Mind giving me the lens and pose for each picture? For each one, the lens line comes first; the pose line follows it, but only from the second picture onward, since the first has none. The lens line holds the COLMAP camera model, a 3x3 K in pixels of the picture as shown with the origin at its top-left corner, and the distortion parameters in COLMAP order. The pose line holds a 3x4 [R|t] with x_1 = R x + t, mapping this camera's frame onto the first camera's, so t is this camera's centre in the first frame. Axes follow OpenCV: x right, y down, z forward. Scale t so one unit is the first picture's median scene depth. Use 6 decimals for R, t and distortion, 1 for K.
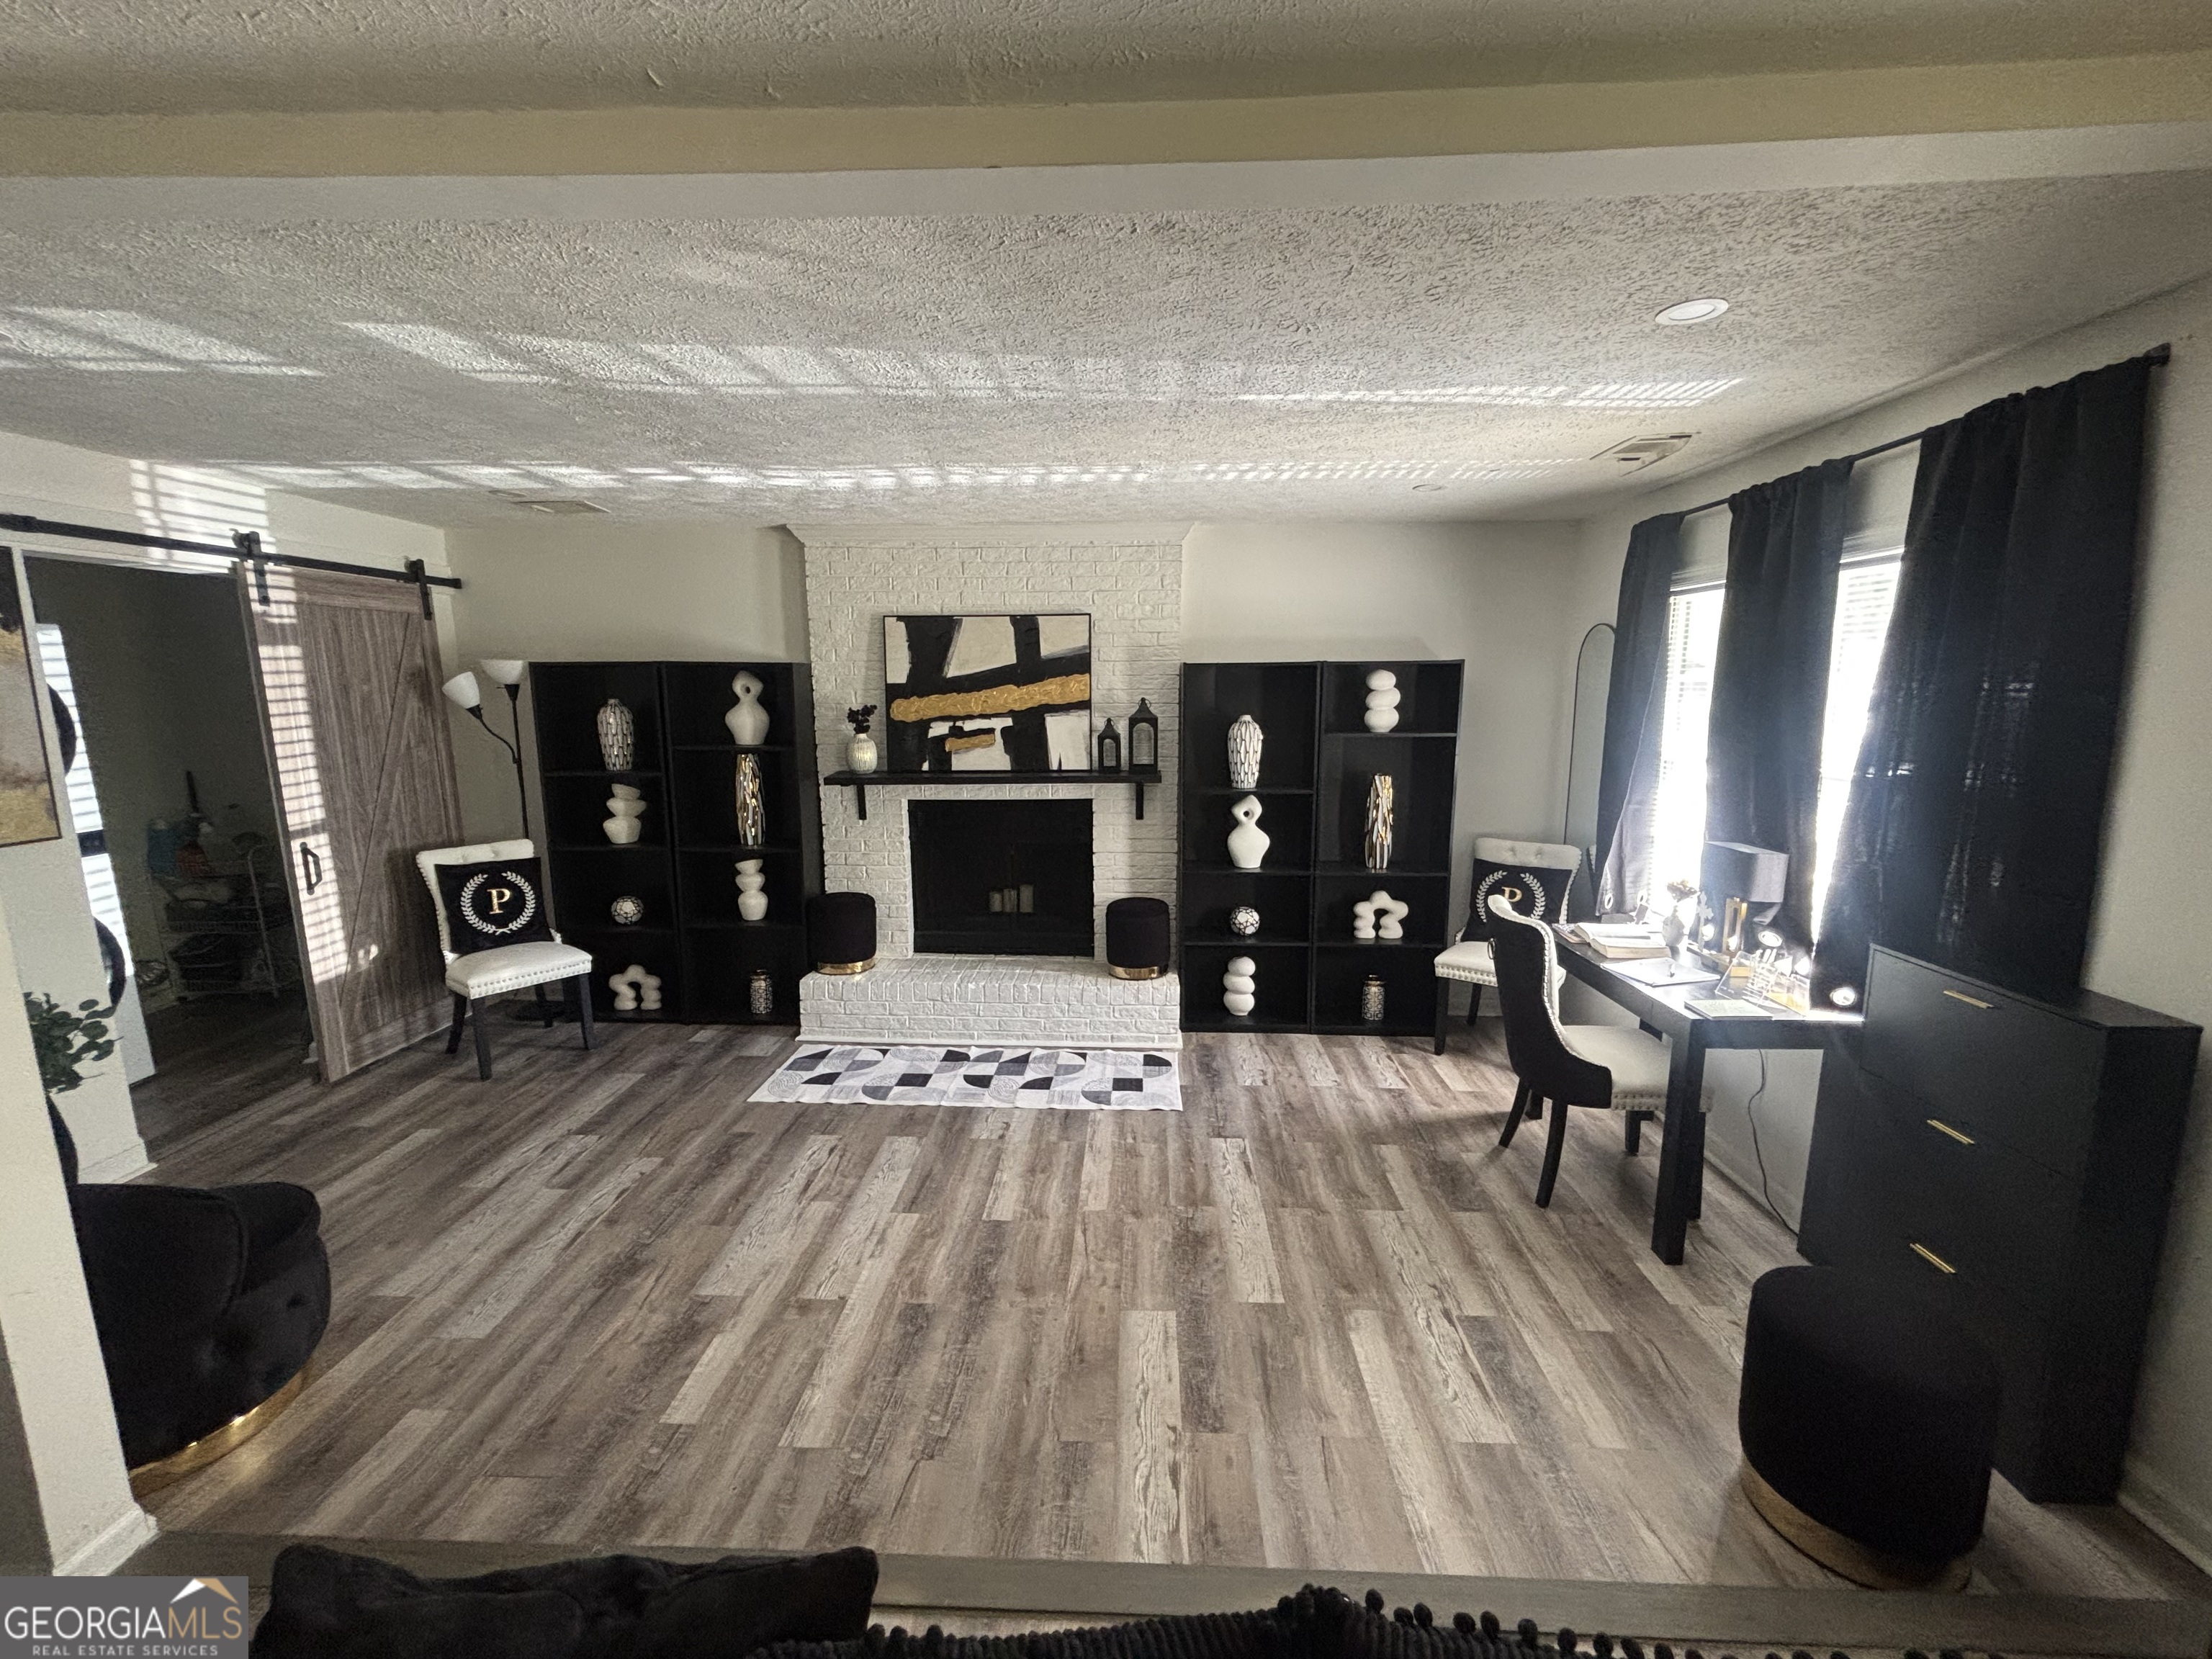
lens RADIAL K [[897.4, 0, 1108.5], [0, 897.4, 826.7], [0, 0, 1]] dist [0.001187, -0.000407]
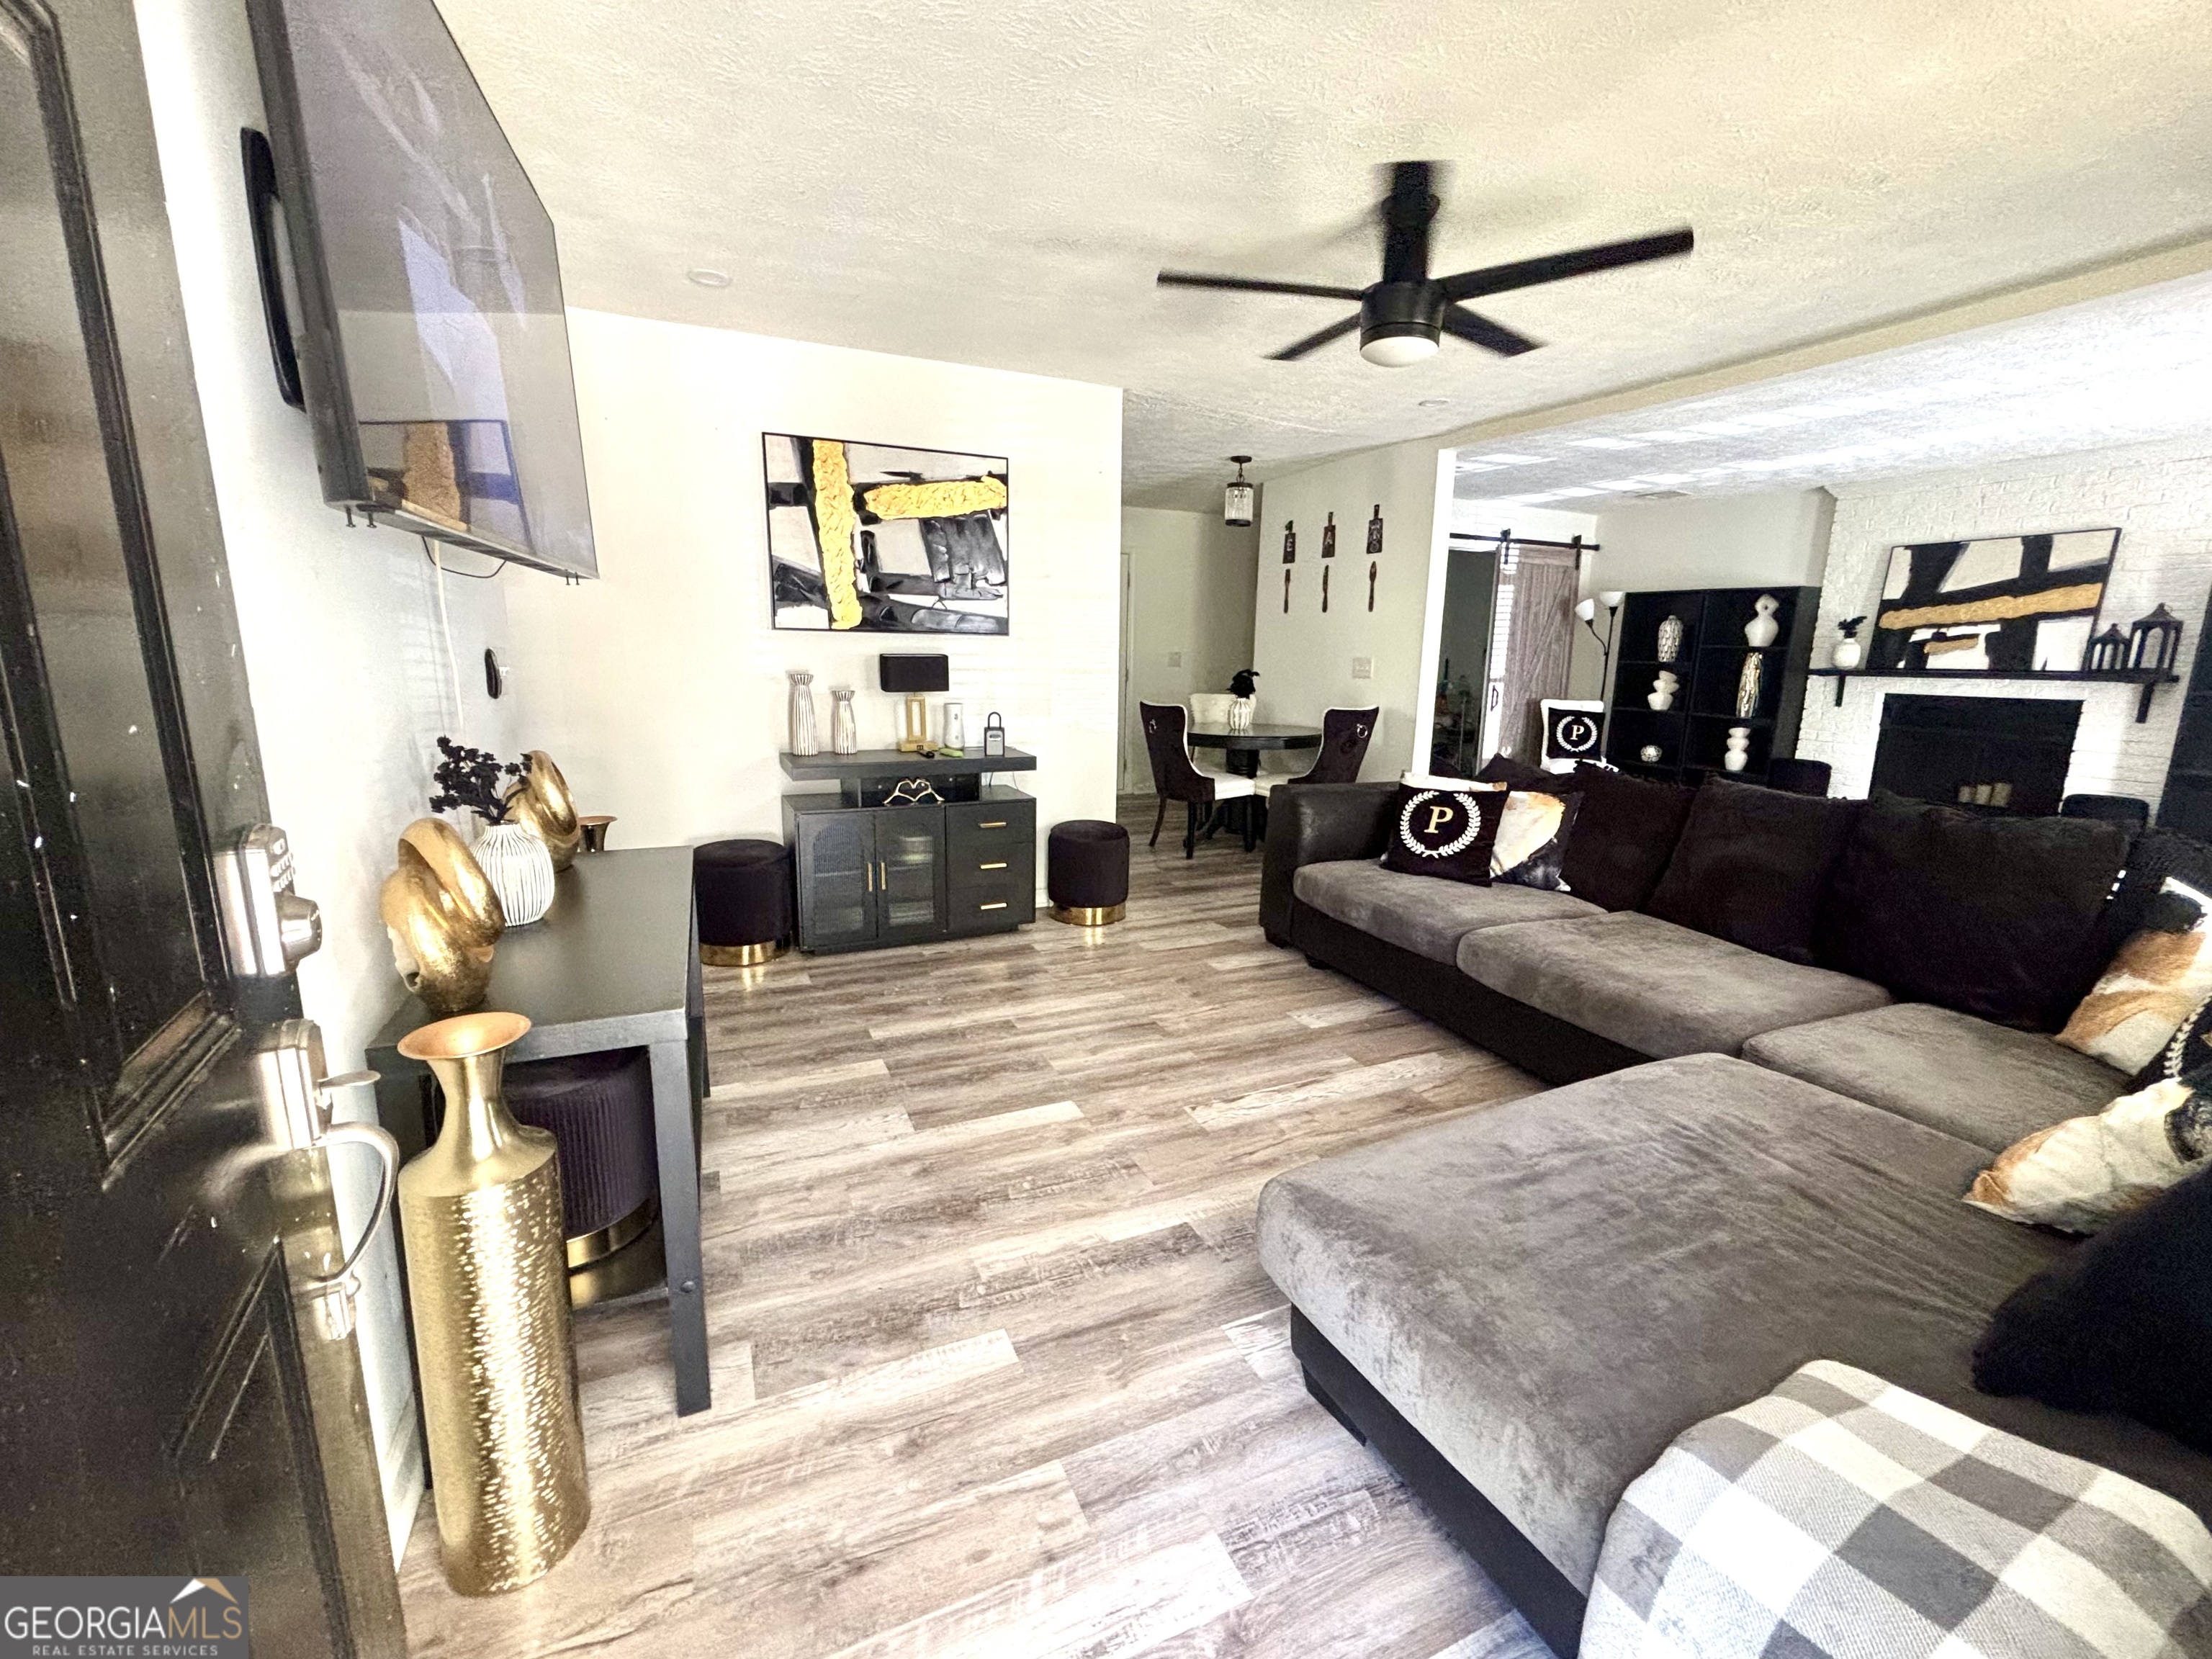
lens RADIAL K [[897.4, 0, 1124.4], [0, 897.4, 822.1], [0, 0, 1]] dist [0.001187, -0.000407]
pose [[0.454826, 0.183886, -0.871389, 0.460558], [-0.161777, 0.979232, 0.122203, 0.180750], [0.875763, 0.085389, 0.475128, -0.566547]]
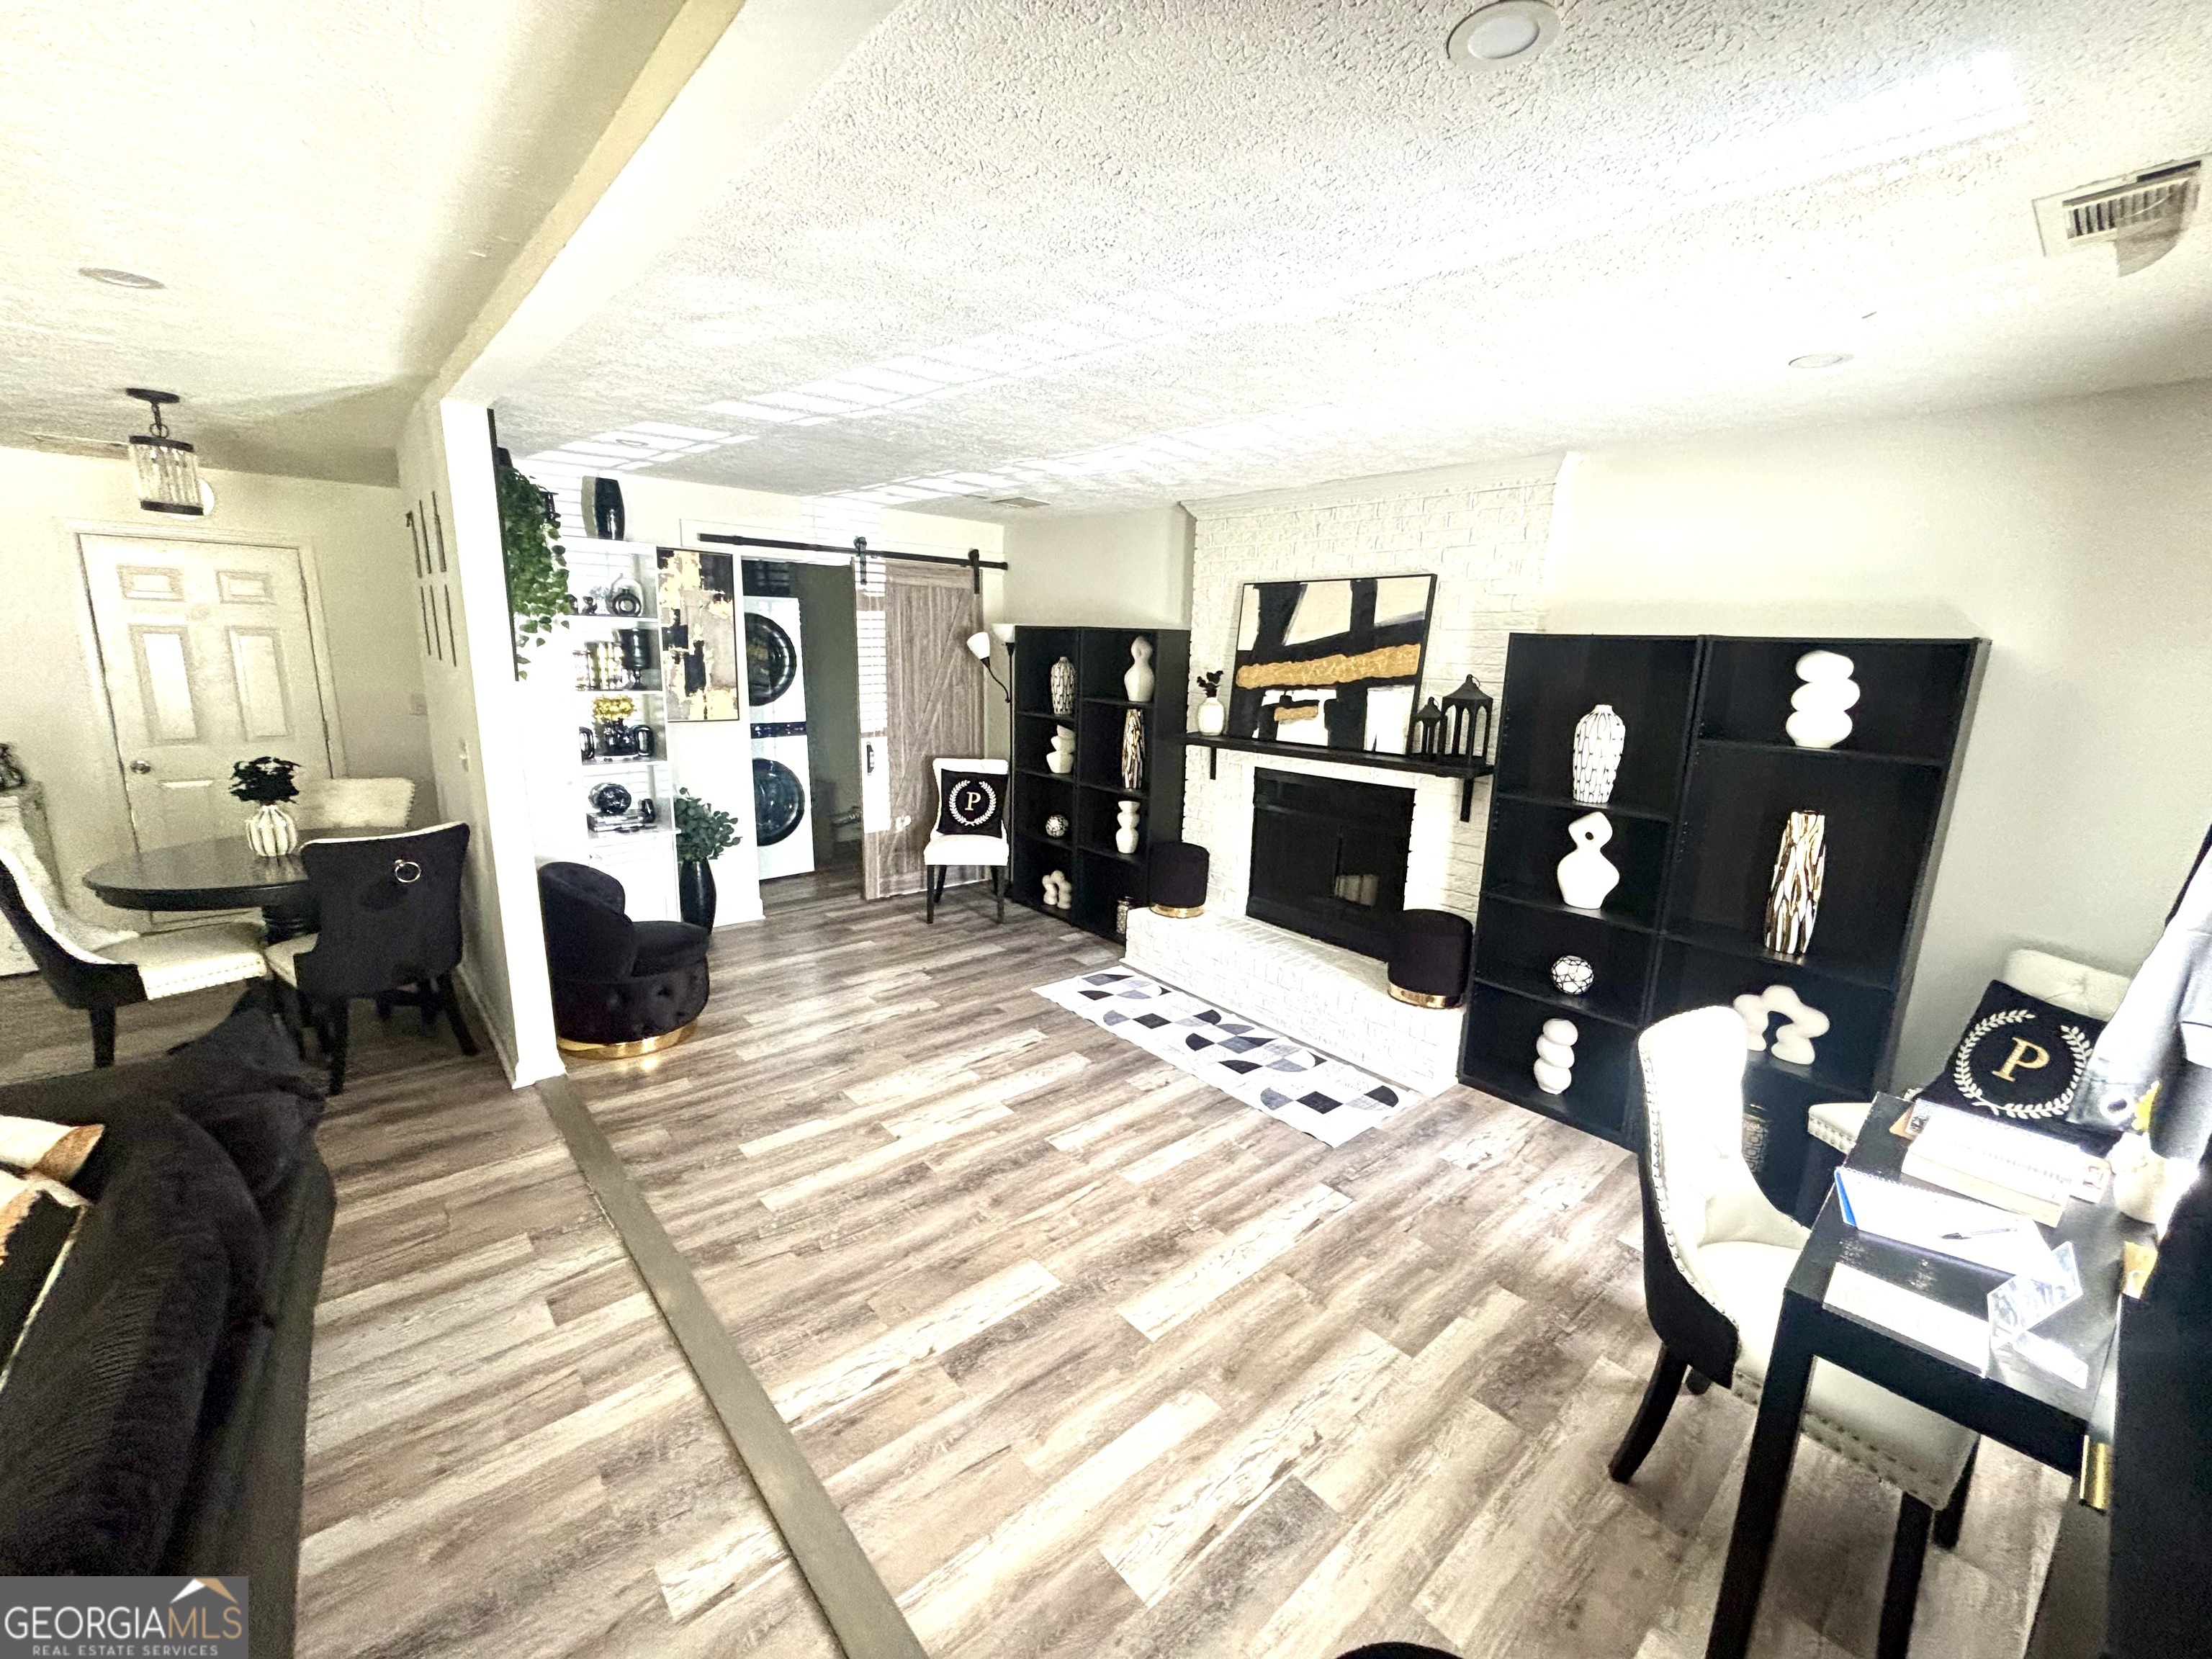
lens RADIAL K [[897.4, 0, 1114.4], [0, 897.4, 831.0], [0, 0, 1]] dist [0.001187, -0.000407]
pose [[0.696819, 0.170726, -0.696632, 0.422280], [-0.146797, 0.984645, 0.094474, -0.032782], [0.702064, 0.036432, 0.711181, 0.184661]]
